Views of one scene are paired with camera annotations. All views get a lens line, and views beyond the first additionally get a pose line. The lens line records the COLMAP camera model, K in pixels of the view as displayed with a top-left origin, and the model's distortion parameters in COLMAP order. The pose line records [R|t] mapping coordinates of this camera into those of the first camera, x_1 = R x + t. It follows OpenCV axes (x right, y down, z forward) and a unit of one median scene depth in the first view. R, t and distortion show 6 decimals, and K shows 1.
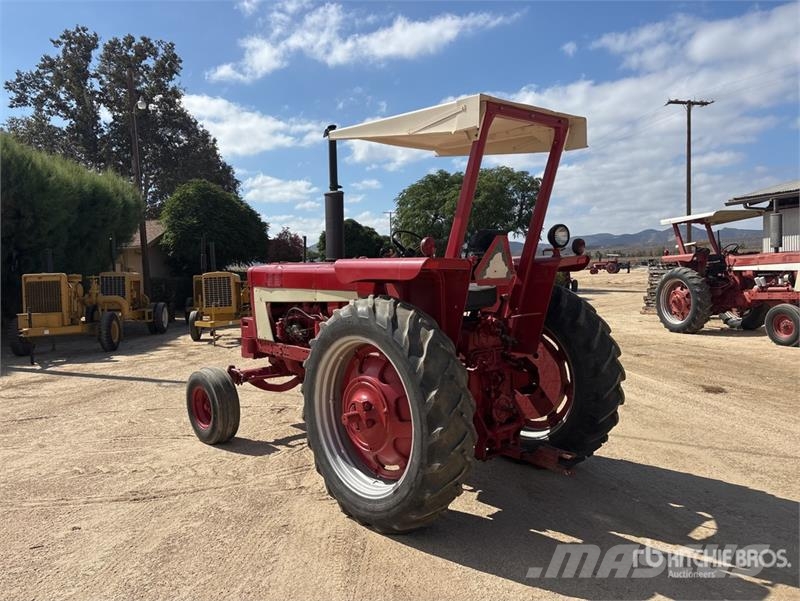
lens RADIAL K [[605.9, 0, 400.0], [0, 605.9, 300.5], [0, 0, 1]] dist [-0.001073, -0.002707]
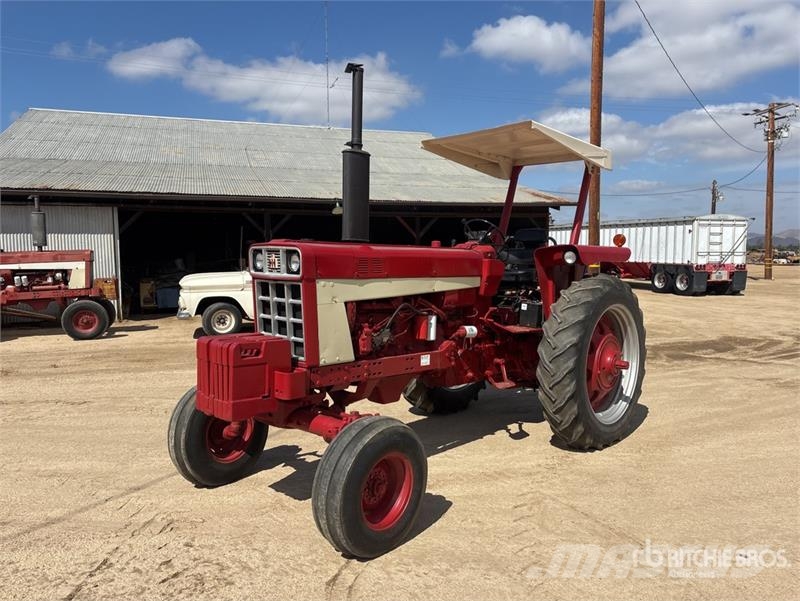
lens RADIAL K [[605.9, 0, 400.0], [0, 605.9, 300.5], [0, 0, 1]] dist [-0.001073, -0.002707]
pose [[-0.098627, -0.043229, 0.994185, -0.458740], [0.056358, 0.997210, 0.048951, -0.014463], [-0.993527, 0.060858, -0.095916, 0.538403]]
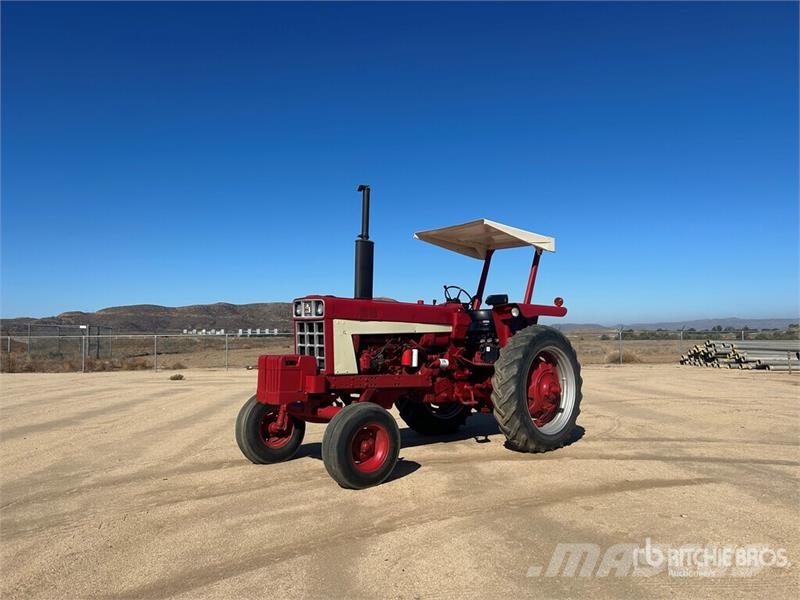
lens RADIAL K [[605.9, 0, 400.0], [0, 605.9, 300.0], [0, 0, 1]] dist [-0.001073, -0.002707]
pose [[-0.022420, 0.100046, 0.994730, -0.650149], [0.053116, 0.993694, -0.098745, 0.025578], [-0.998337, 0.050622, -0.027592, 0.507632]]
